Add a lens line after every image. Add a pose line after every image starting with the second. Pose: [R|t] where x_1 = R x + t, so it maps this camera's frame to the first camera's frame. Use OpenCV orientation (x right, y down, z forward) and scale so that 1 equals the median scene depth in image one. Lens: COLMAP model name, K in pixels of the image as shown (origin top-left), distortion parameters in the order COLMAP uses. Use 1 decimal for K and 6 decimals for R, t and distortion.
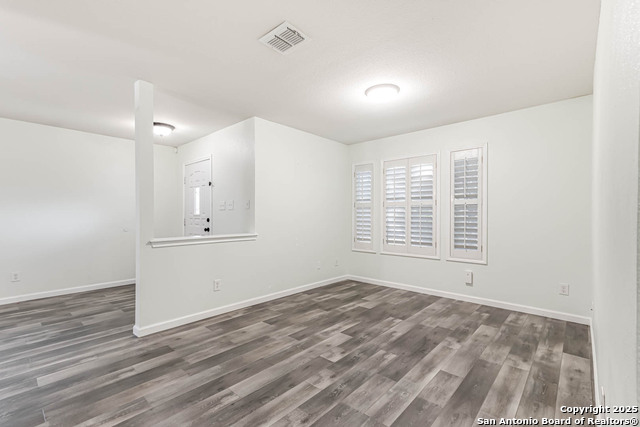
lens RADIAL K [[287.1, 0, 311.9], [0, 287.1, 218.4], [0, 0, 1]] dist [0.027465, -0.001158]
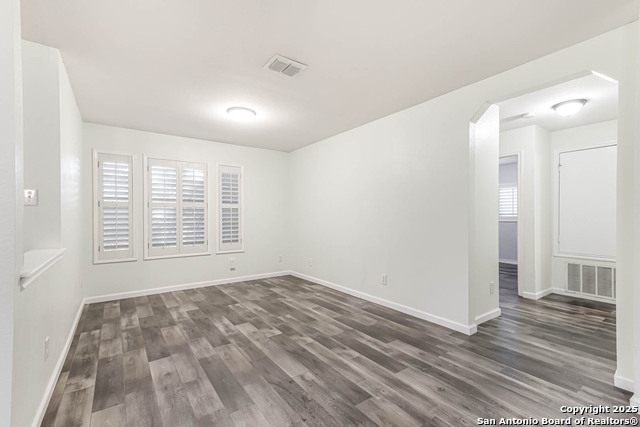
lens RADIAL K [[287.1, 0, 325.4], [0, 287.1, 216.6], [0, 0, 1]] dist [0.027465, -0.001158]
pose [[0.193859, -0.002165, 0.981027, -0.811208], [0.016255, 0.999867, -0.001006, -0.002910], [-0.980895, 0.016141, 0.193869, 0.412702]]
